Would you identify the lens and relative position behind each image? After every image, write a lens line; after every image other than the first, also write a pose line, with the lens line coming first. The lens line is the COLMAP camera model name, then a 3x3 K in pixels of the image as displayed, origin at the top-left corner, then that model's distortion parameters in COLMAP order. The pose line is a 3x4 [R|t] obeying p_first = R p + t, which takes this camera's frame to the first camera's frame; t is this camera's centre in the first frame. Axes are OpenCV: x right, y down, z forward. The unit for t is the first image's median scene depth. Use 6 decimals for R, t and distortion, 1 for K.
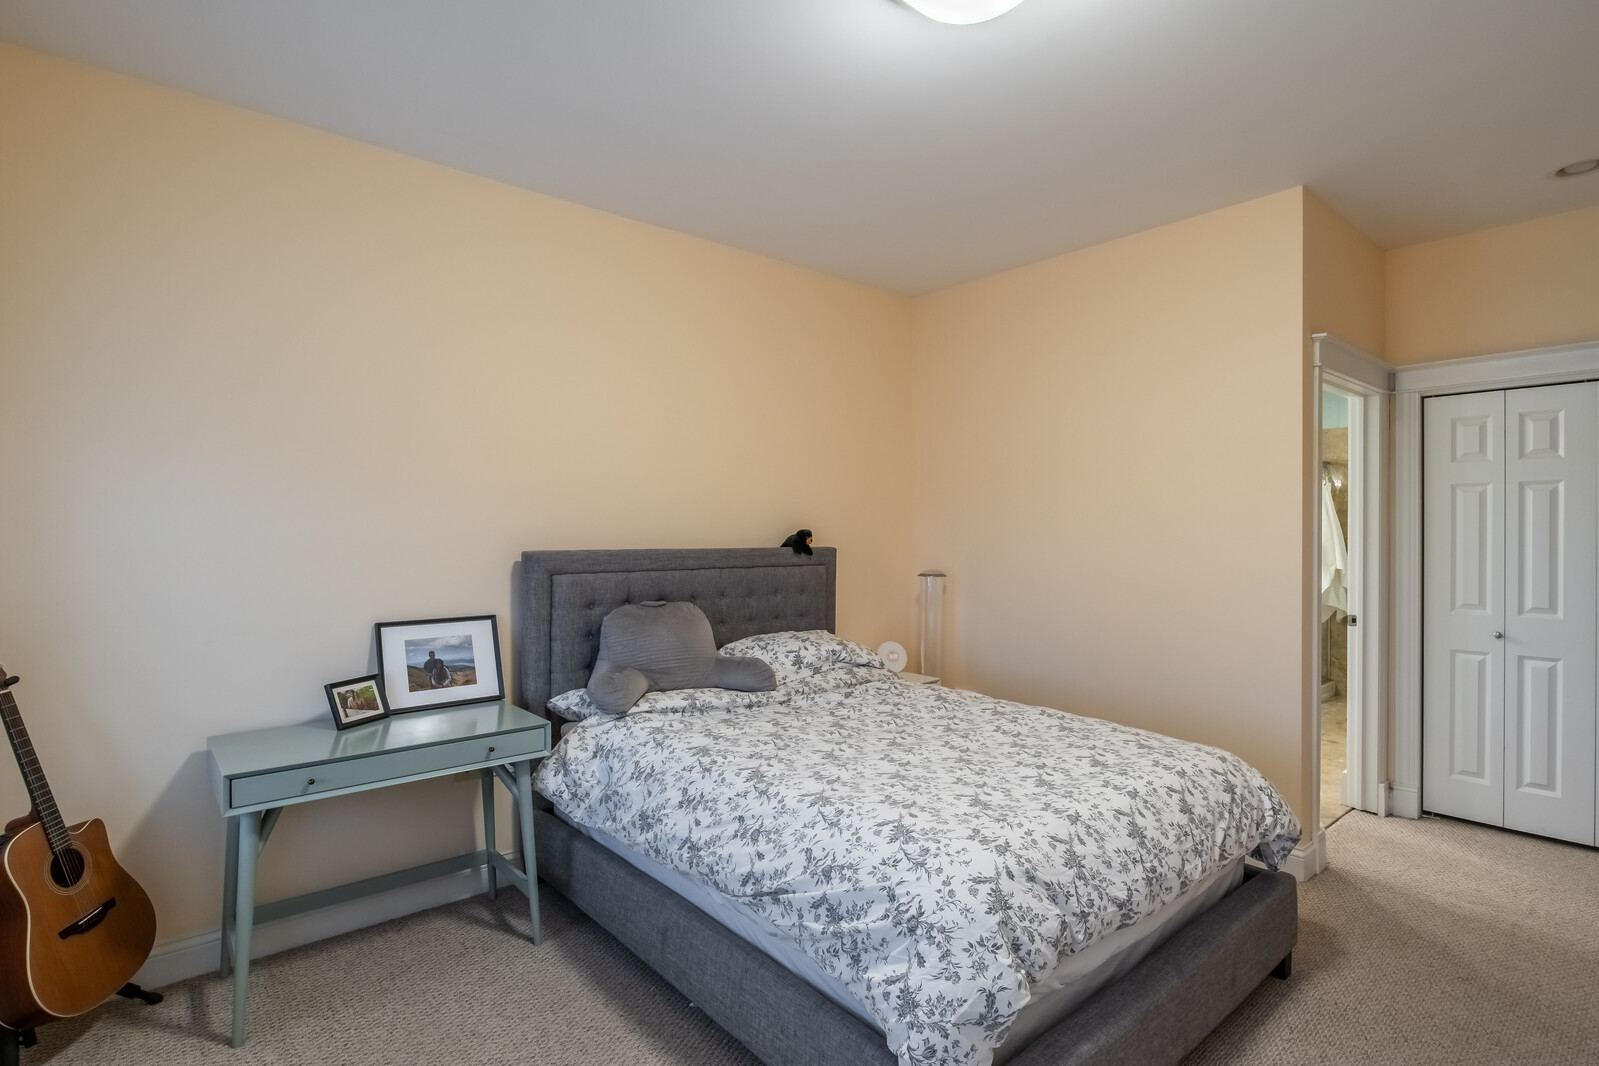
lens RADIAL K [[804.9, 0, 797.3], [0, 804.9, 518.3], [0, 0, 1]] dist [-0.013409, 0.002594]
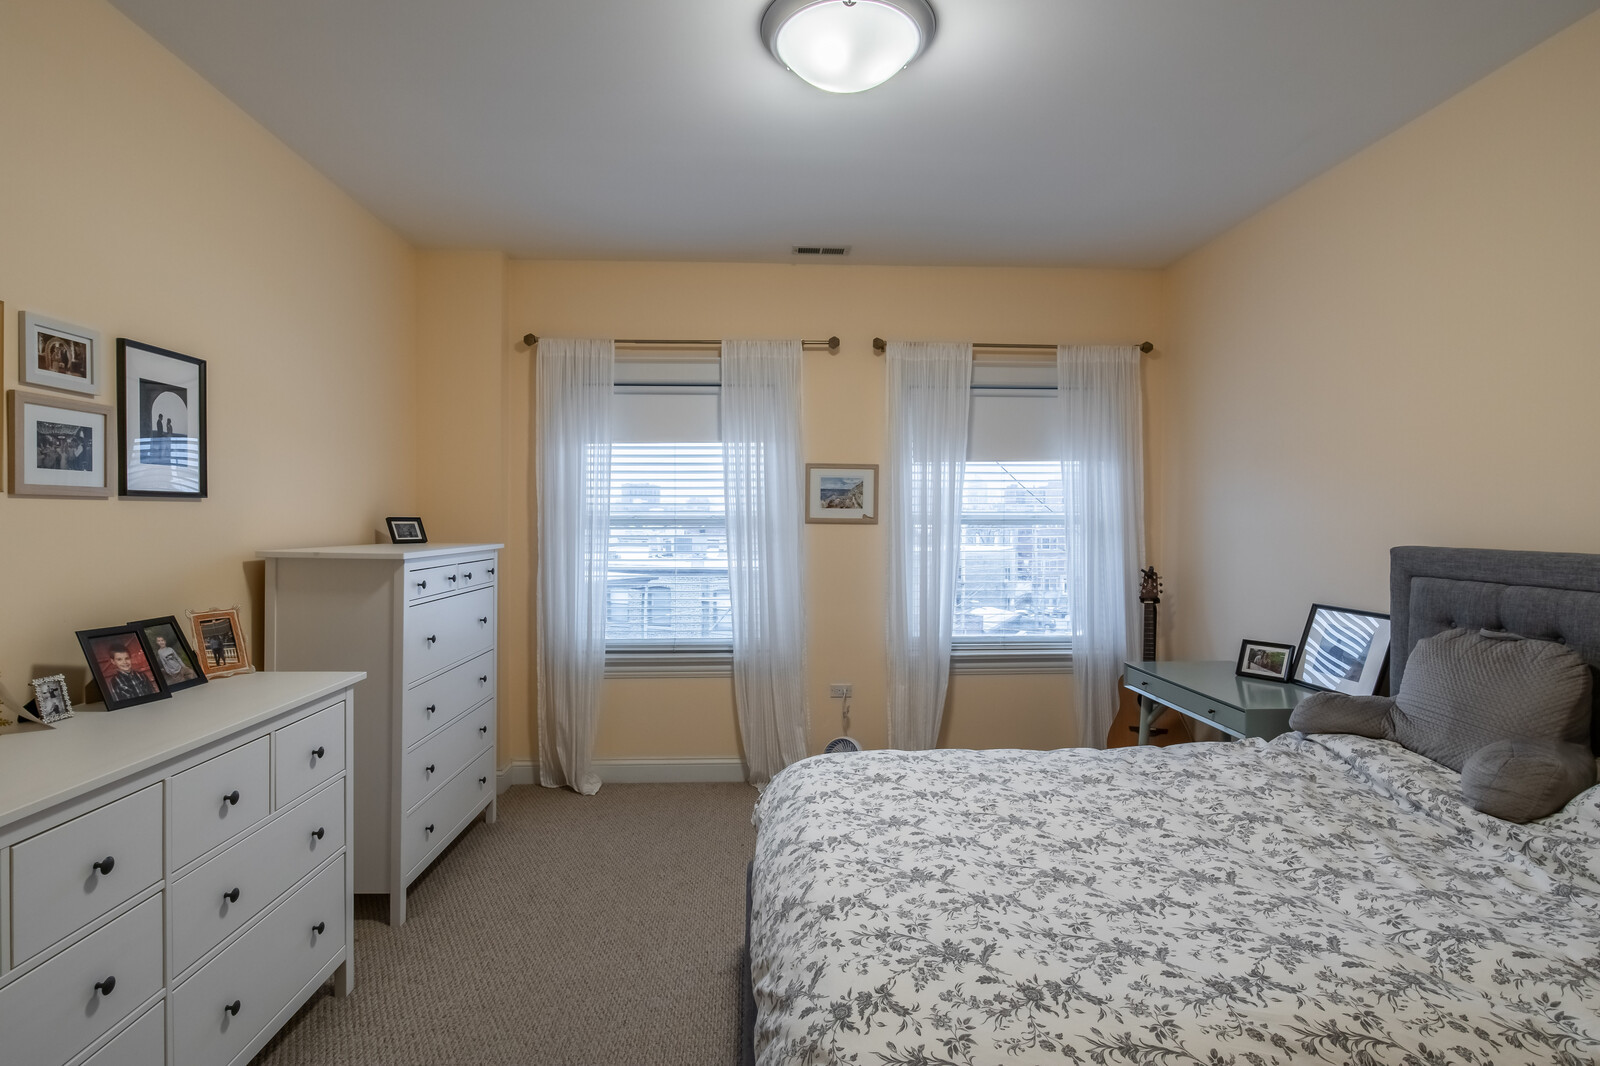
lens RADIAL K [[805.4, 0, 780.8], [0, 805.4, 532.8], [0, 0, 1]] dist [-0.013409, 0.002594]
pose [[-0.626087, 0.012374, -0.779655, 0.799936], [0.006343, 0.999922, 0.010776, 0.015289], [0.779728, 0.001801, -0.626116, 1.108039]]
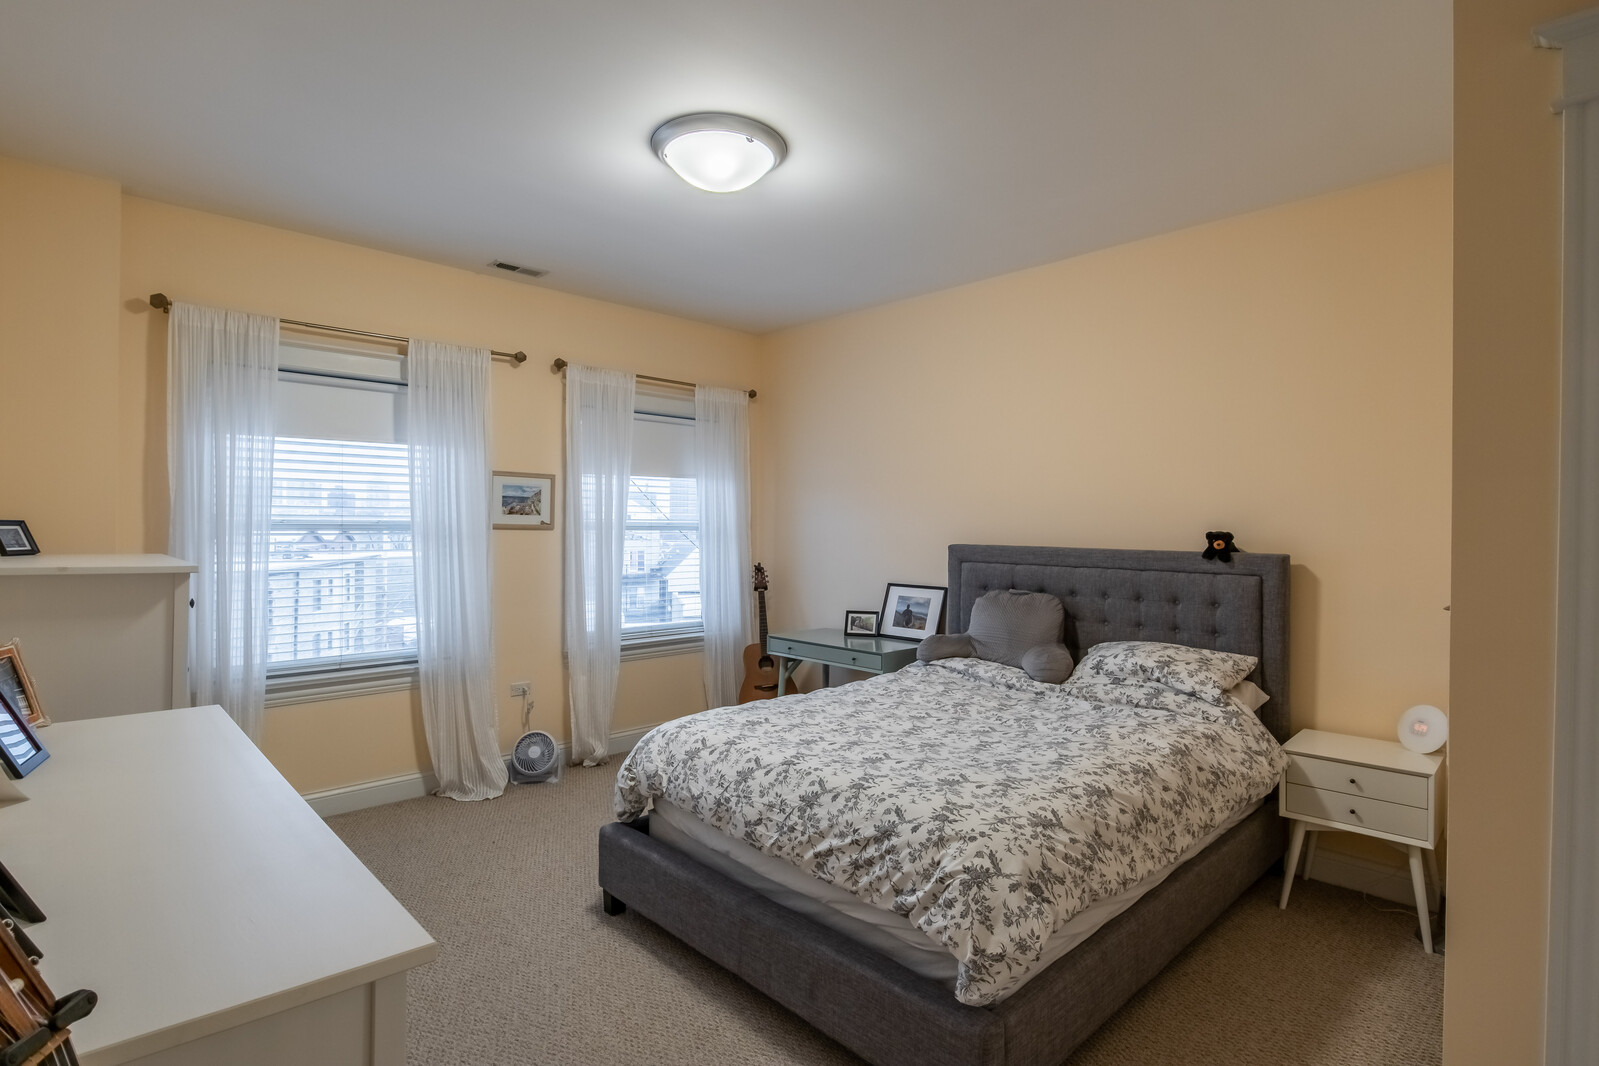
lens RADIAL K [[804.9, 0, 794.6], [0, 804.9, 539.3], [0, 0, 1]] dist [-0.013409, 0.002594]
pose [[0.045234, 0.015903, -0.998850, 1.152548], [0.002496, 0.999868, 0.016032, 0.010537], [0.998973, -0.003219, 0.045188, 0.718195]]
